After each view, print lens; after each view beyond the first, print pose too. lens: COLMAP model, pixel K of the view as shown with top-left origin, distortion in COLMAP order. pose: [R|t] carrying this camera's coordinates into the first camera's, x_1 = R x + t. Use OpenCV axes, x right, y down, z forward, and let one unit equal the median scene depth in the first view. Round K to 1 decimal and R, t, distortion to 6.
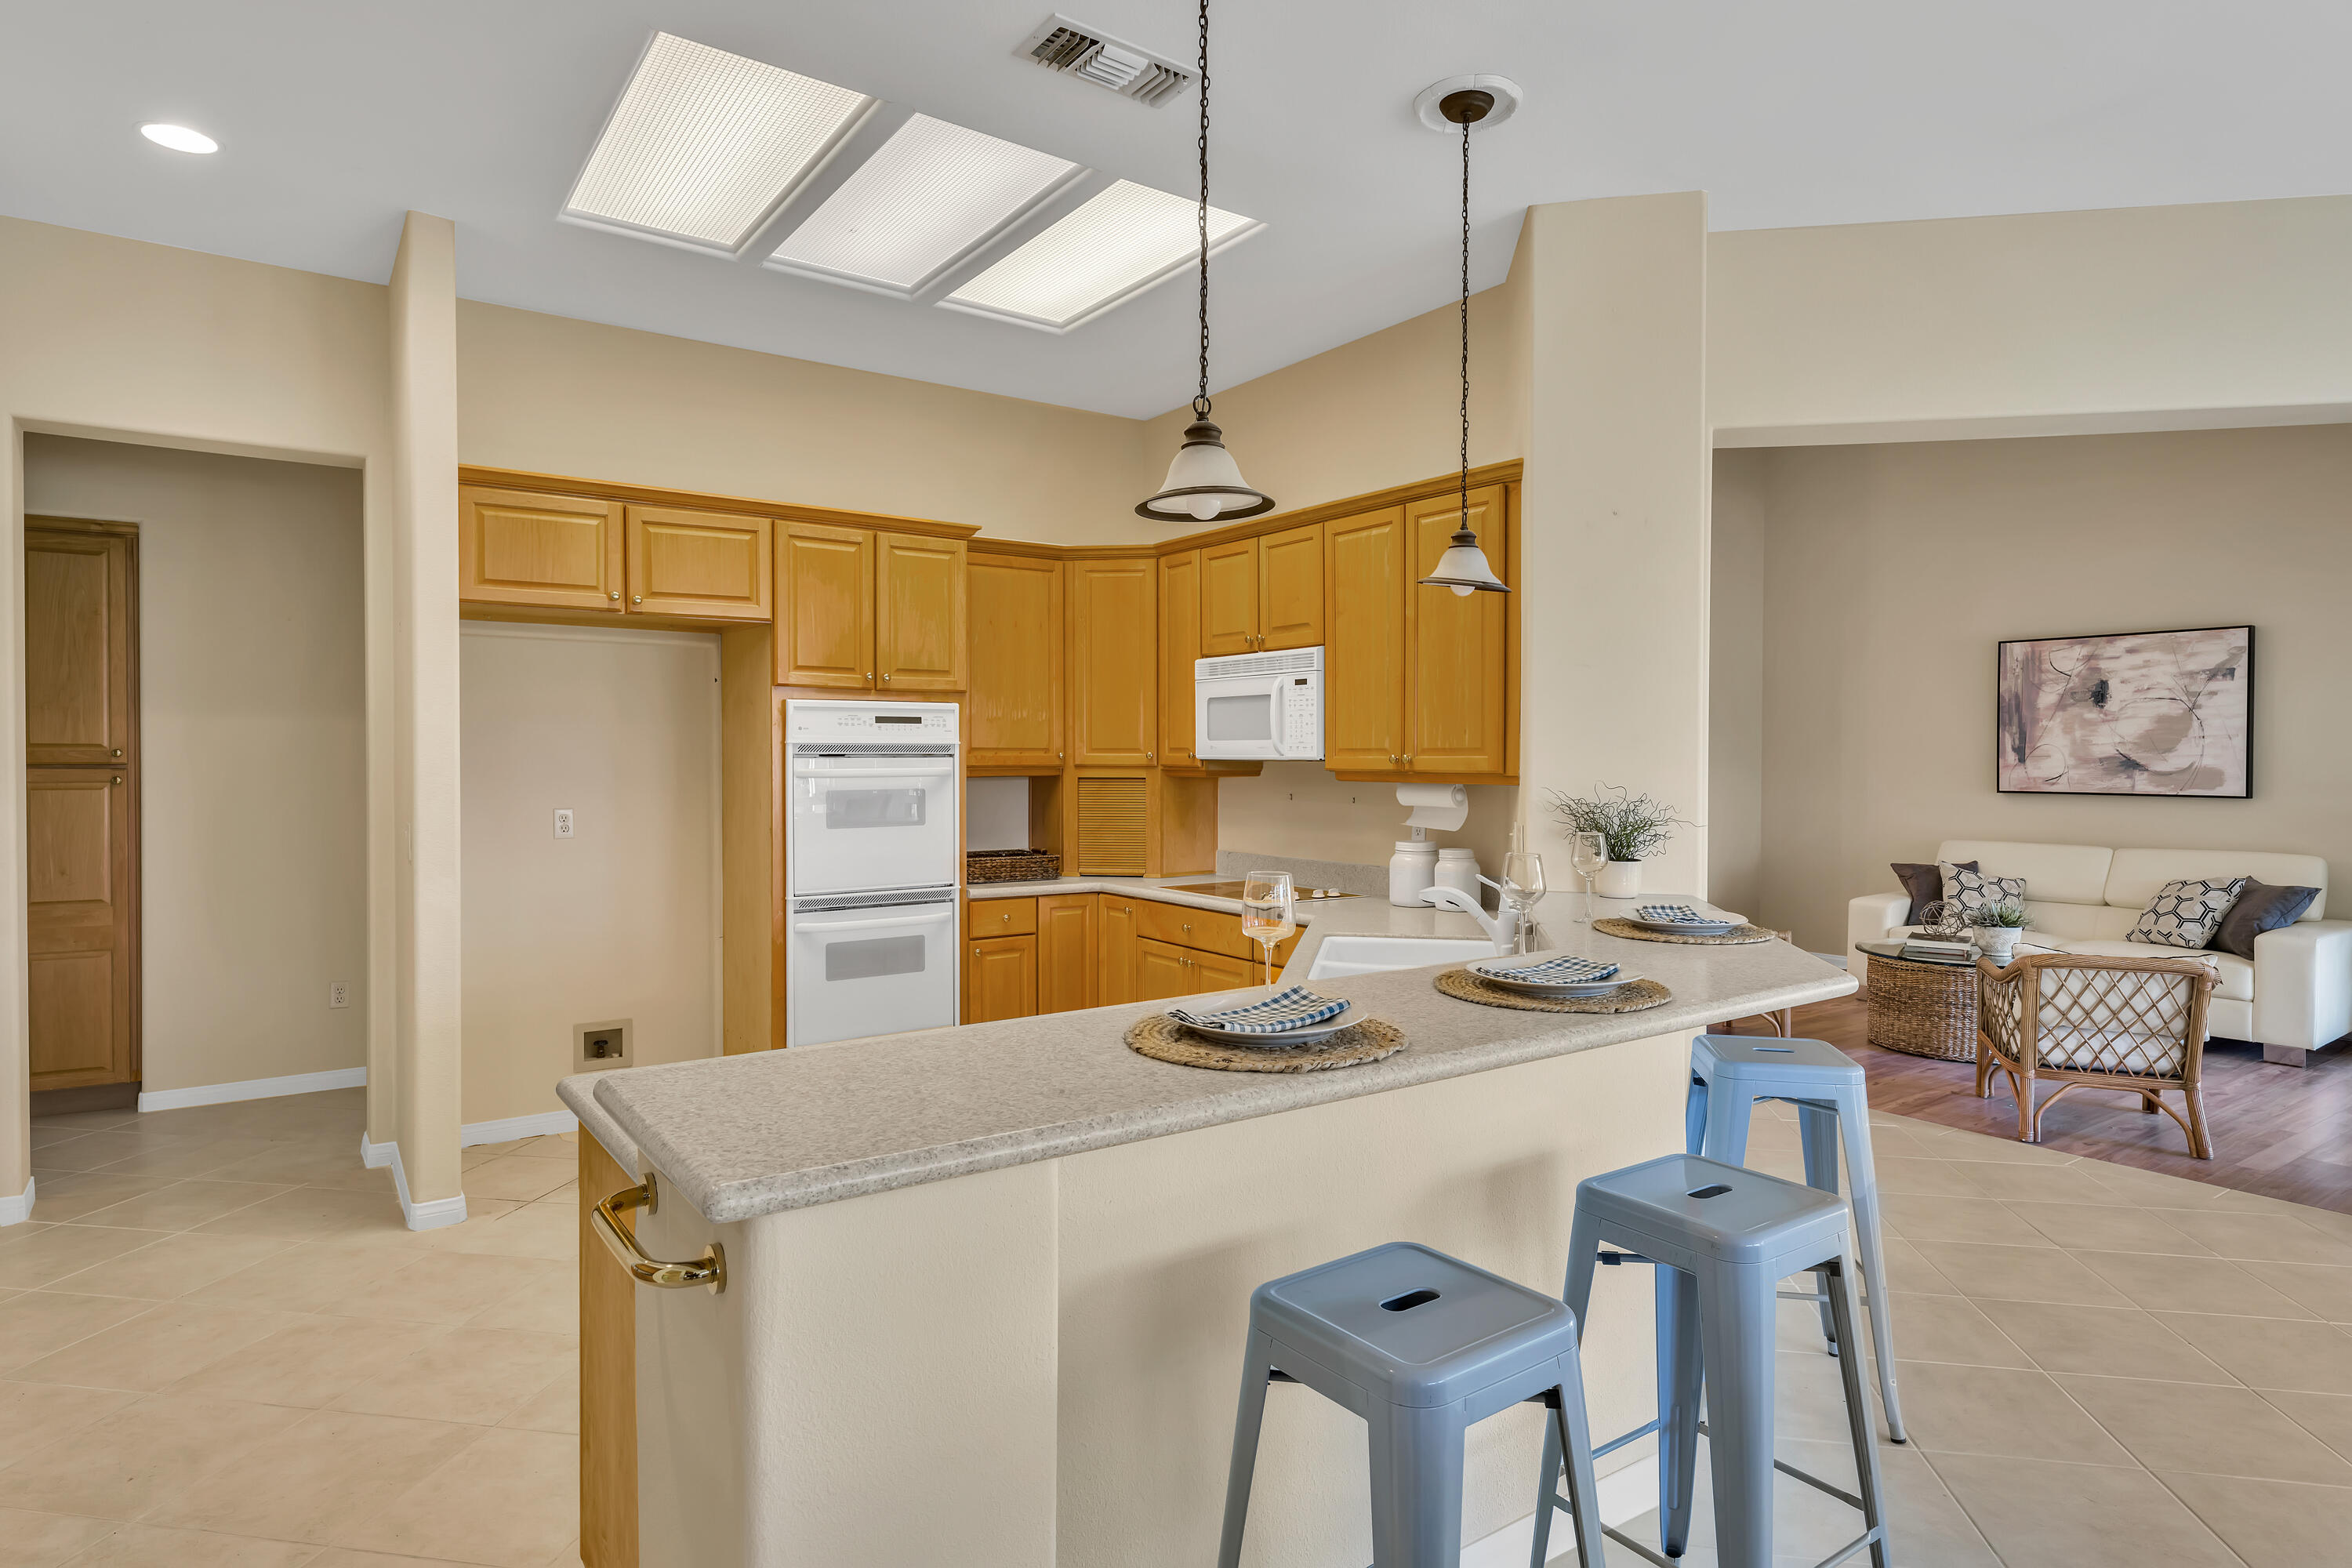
lens RADIAL K [[1270.7, 0, 1192.8], [0, 1270.7, 768.0], [0, 0, 1]] dist [0.002969, -0.002867]
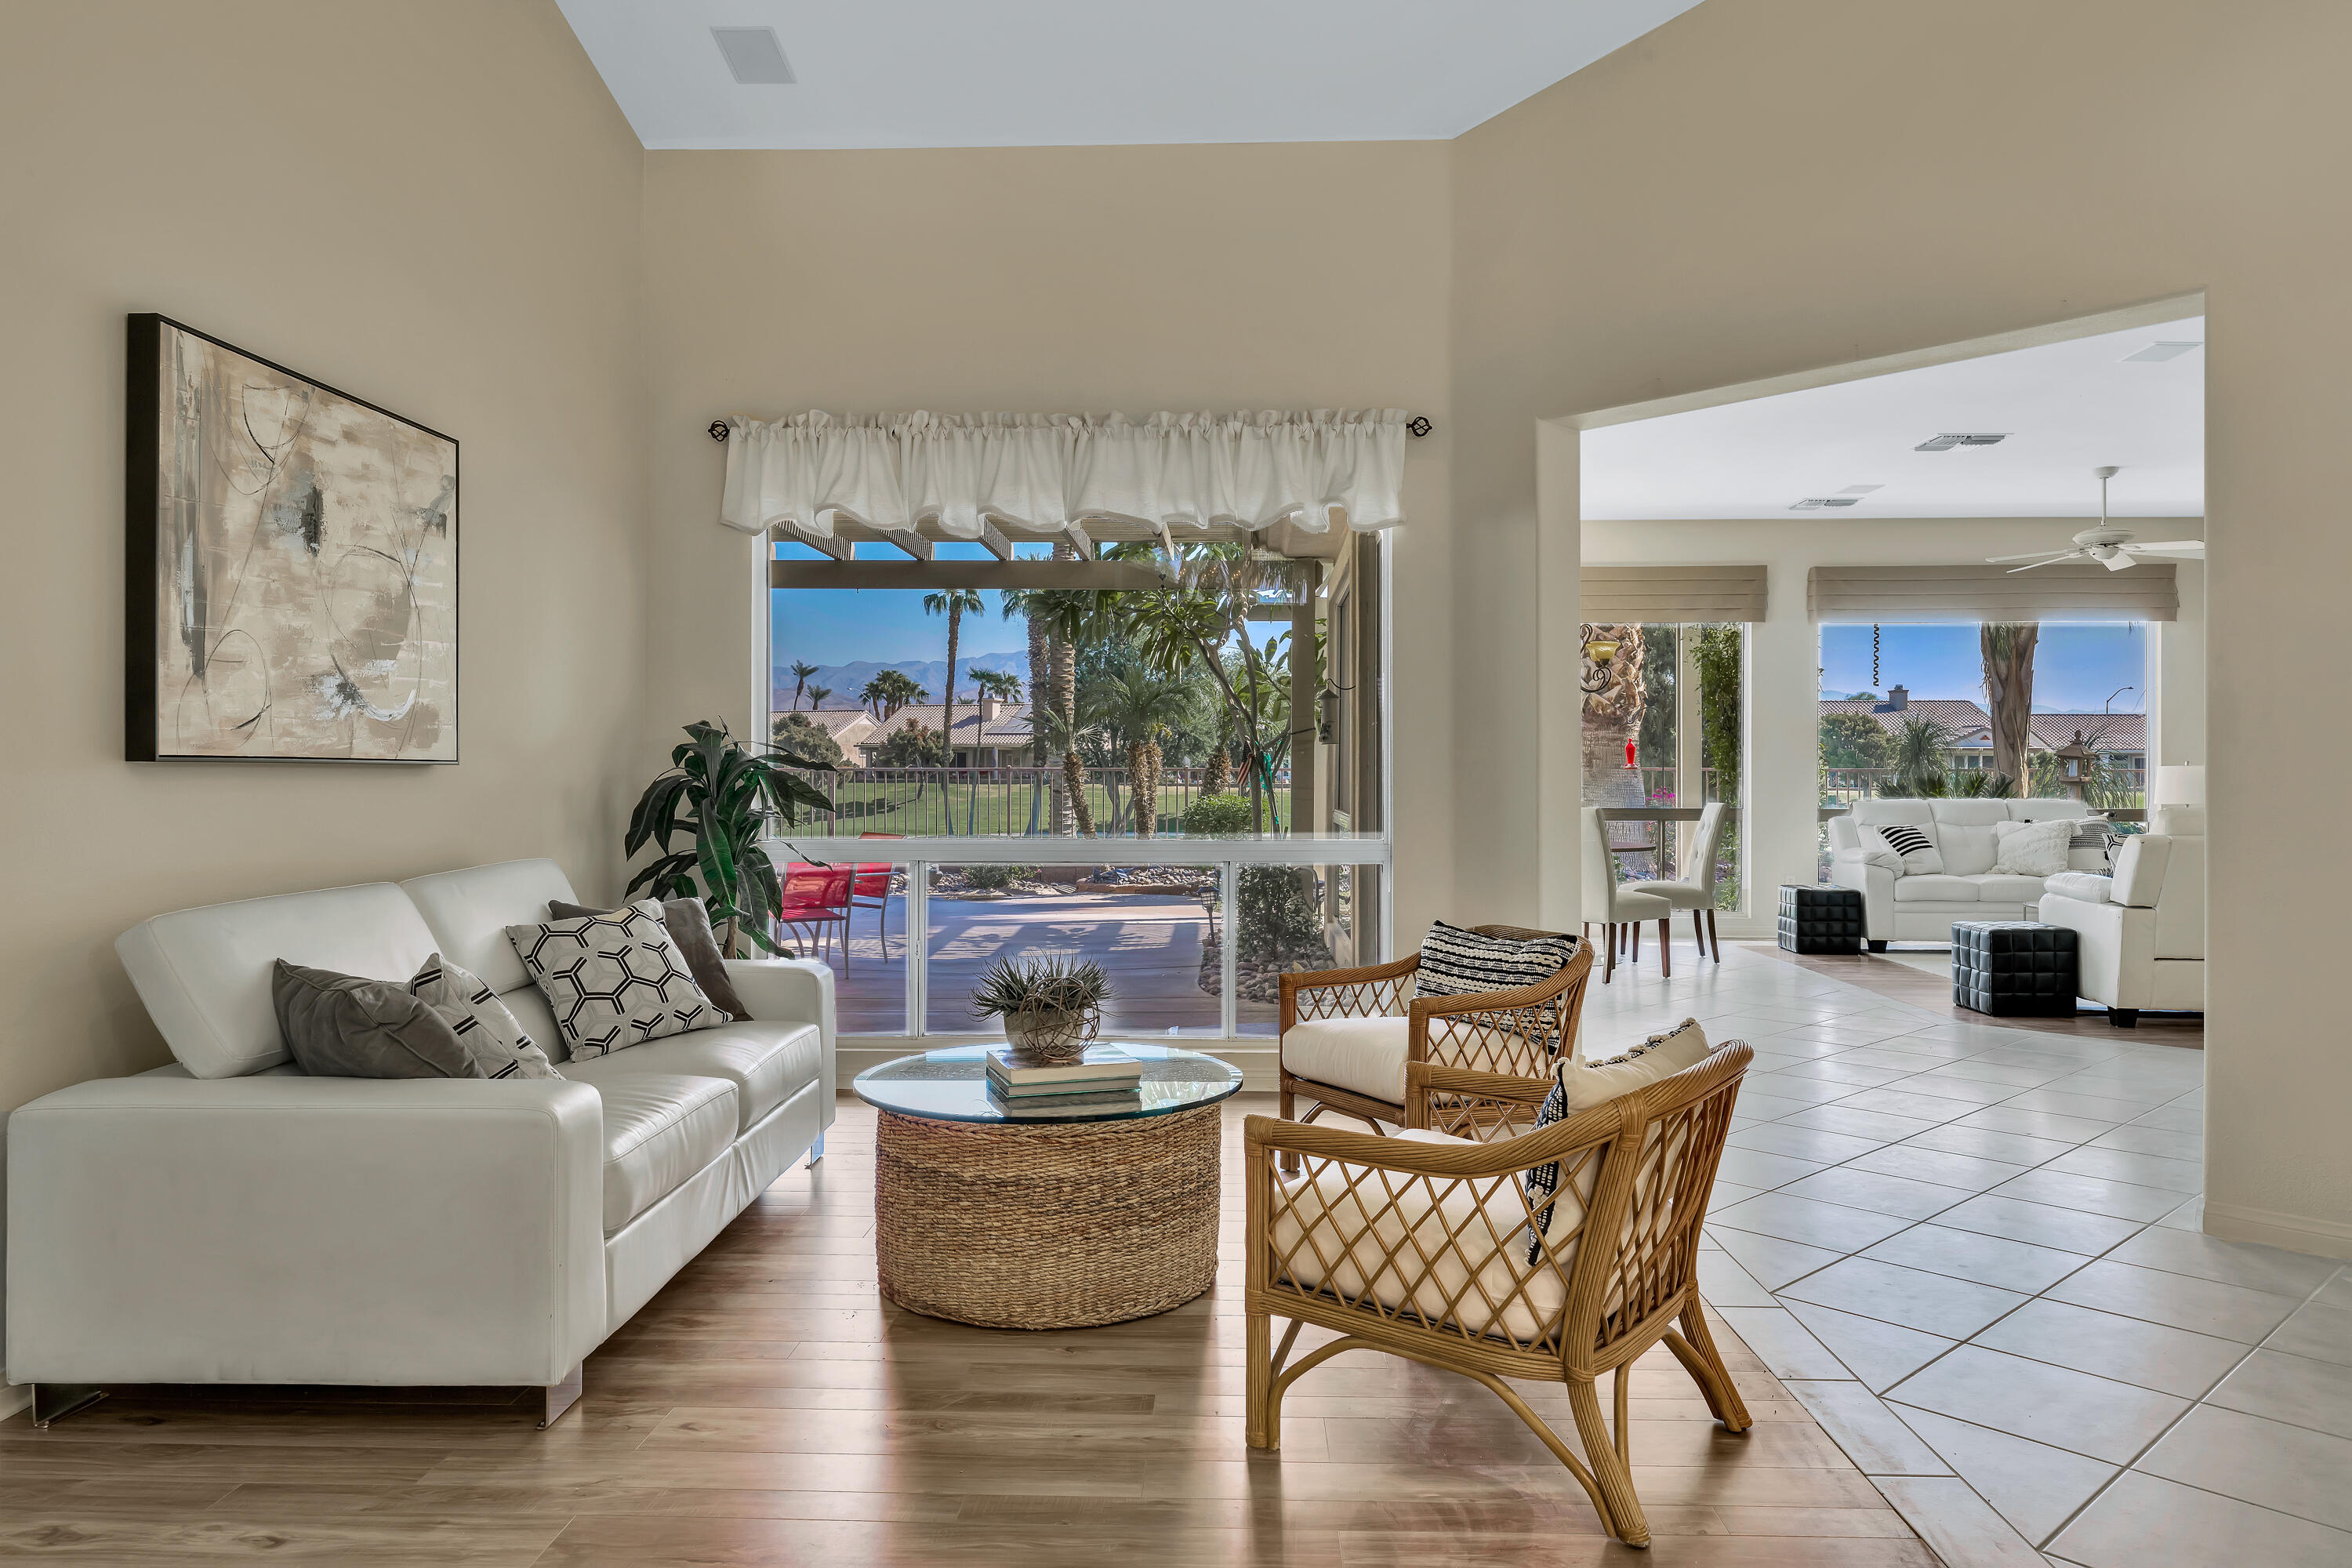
lens RADIAL K [[1565.1, 0, 1180.7], [0, 1565.1, 777.4], [0, 0, 1]] dist [0.002696, 0.004869]
pose [[-0.796005, -0.004164, 0.605276, 0.252701], [0.002919, 0.999938, 0.010718, 0.030859], [-0.605284, 0.010298, -0.795943, 1.790171]]
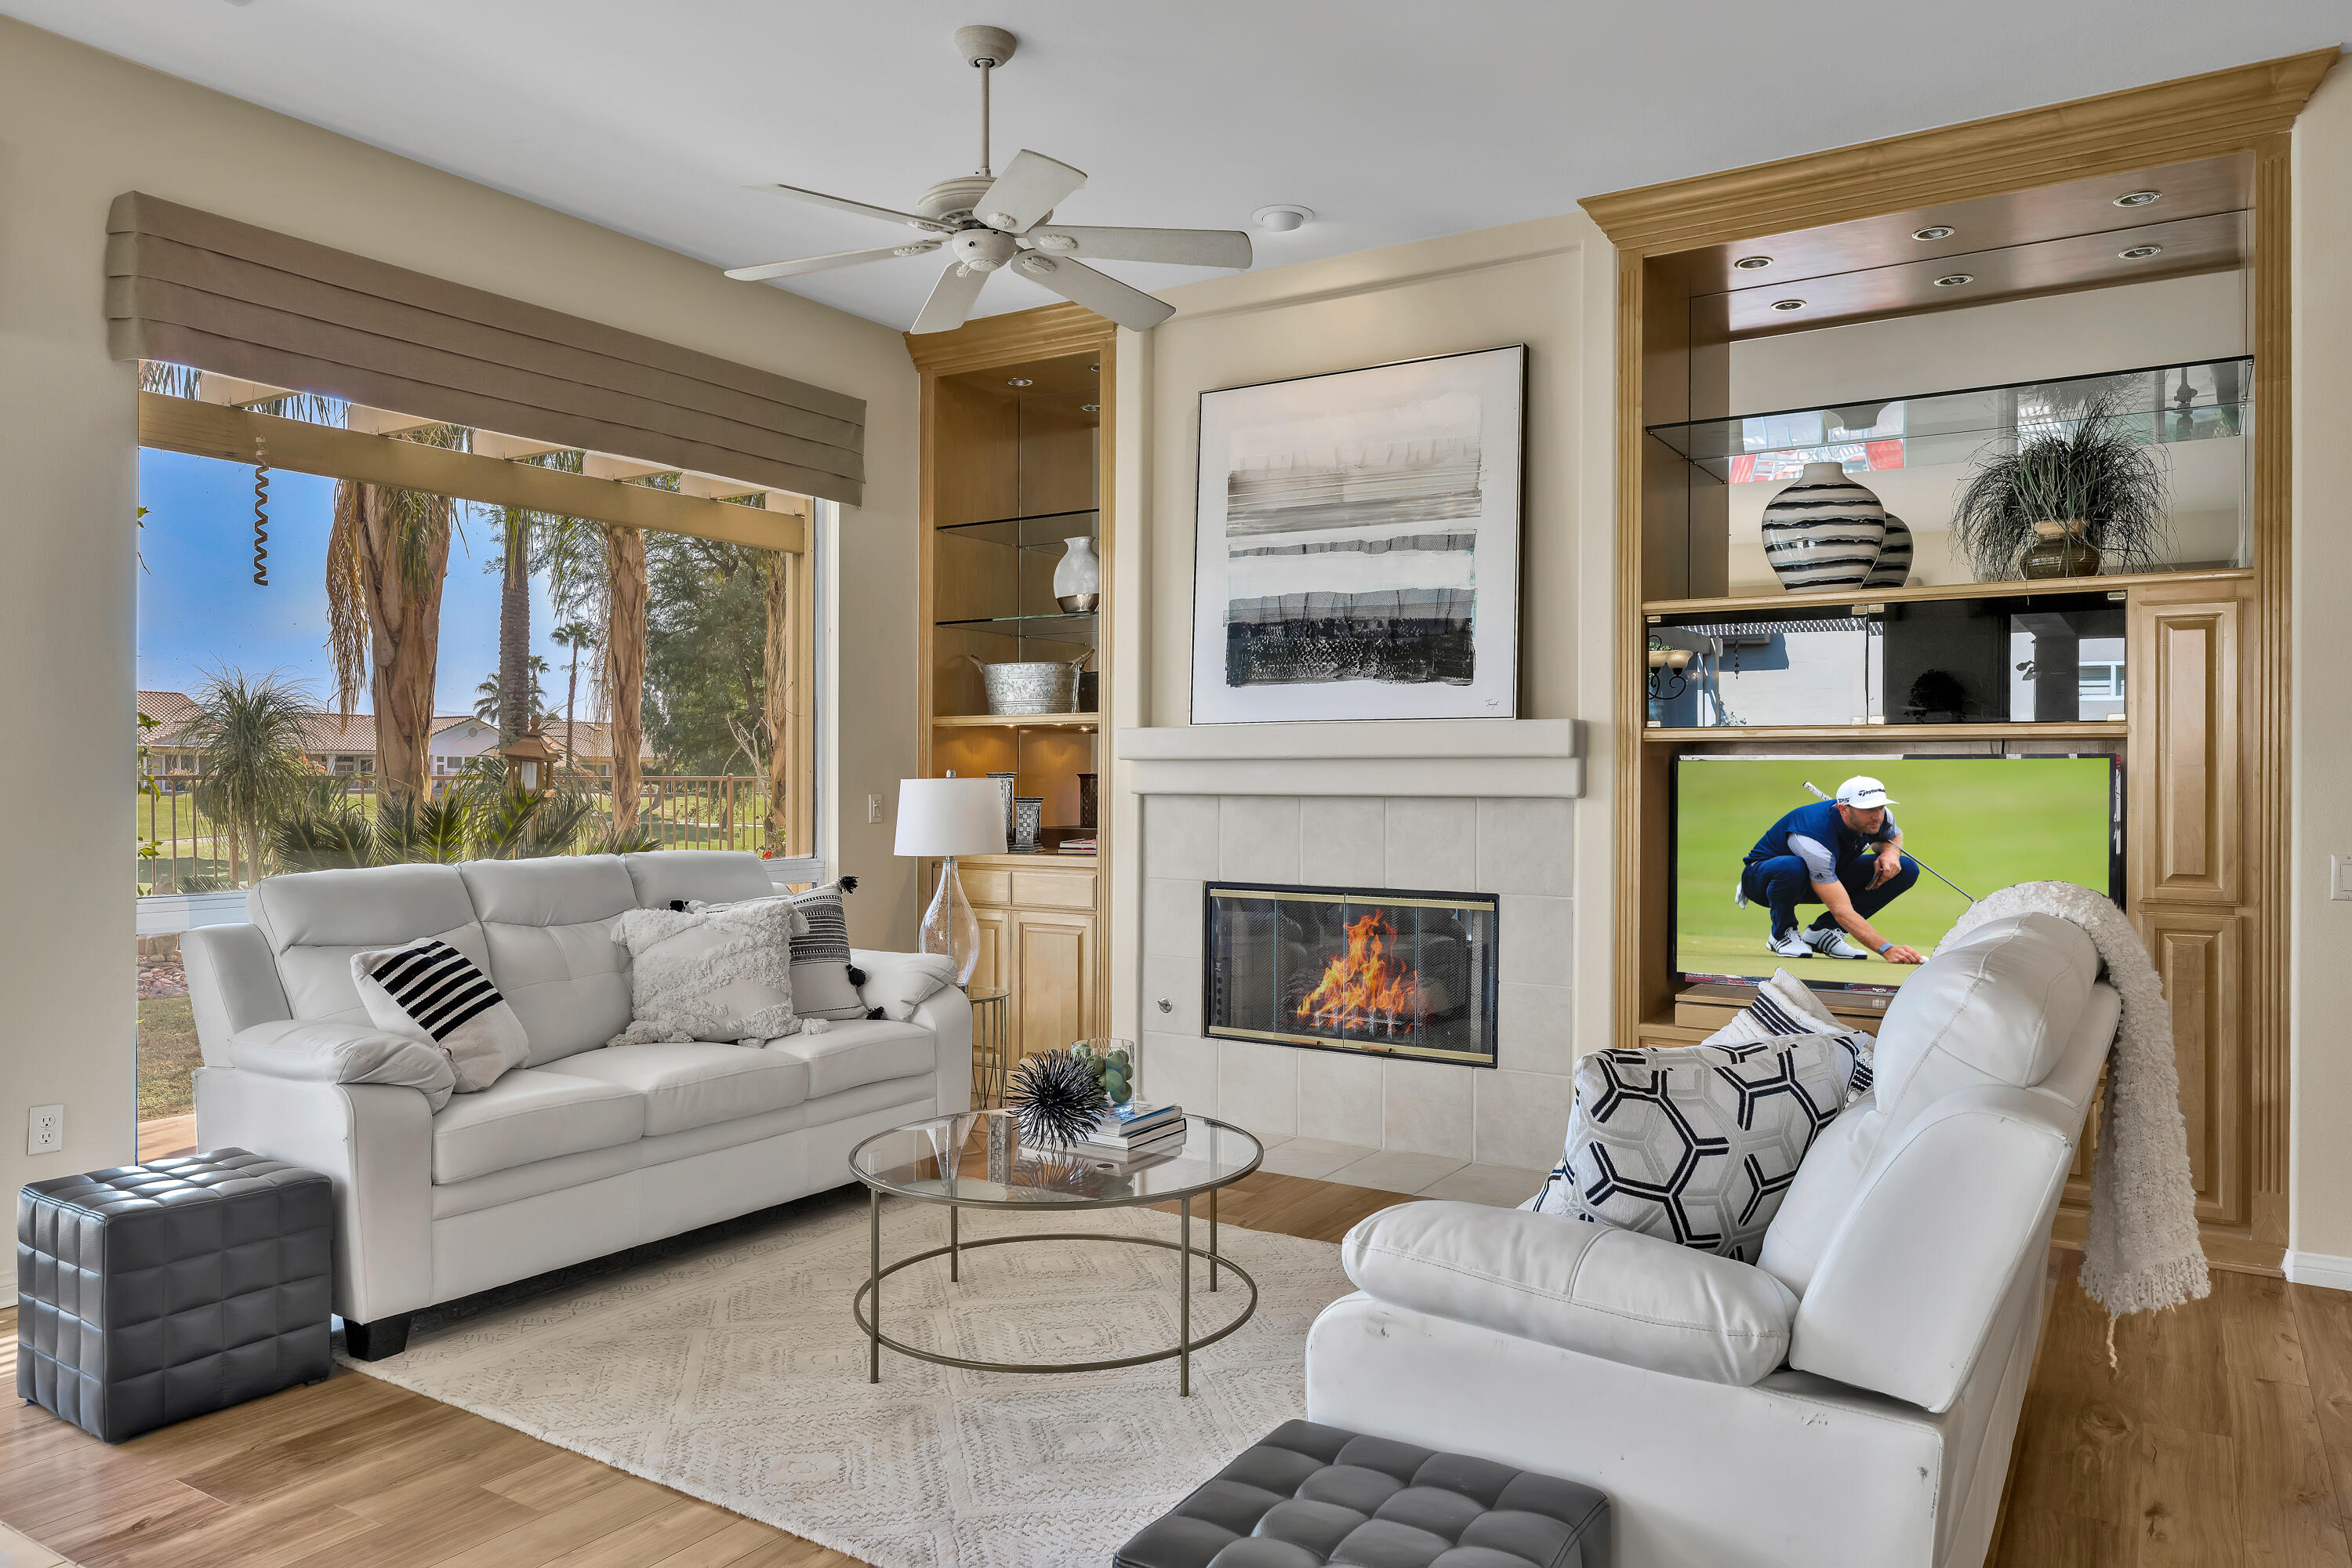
lens RADIAL K [[1565.1, 0, 1187.3], [0, 1565.1, 771.6], [0, 0, 1]] dist [0.002696, 0.004869]
pose [[-0.923511, -0.005423, -0.383532, 0.701815], [-0.007354, 0.999967, 0.003569, 0.032123], [0.383500, 0.006117, -0.923521, 0.371731]]
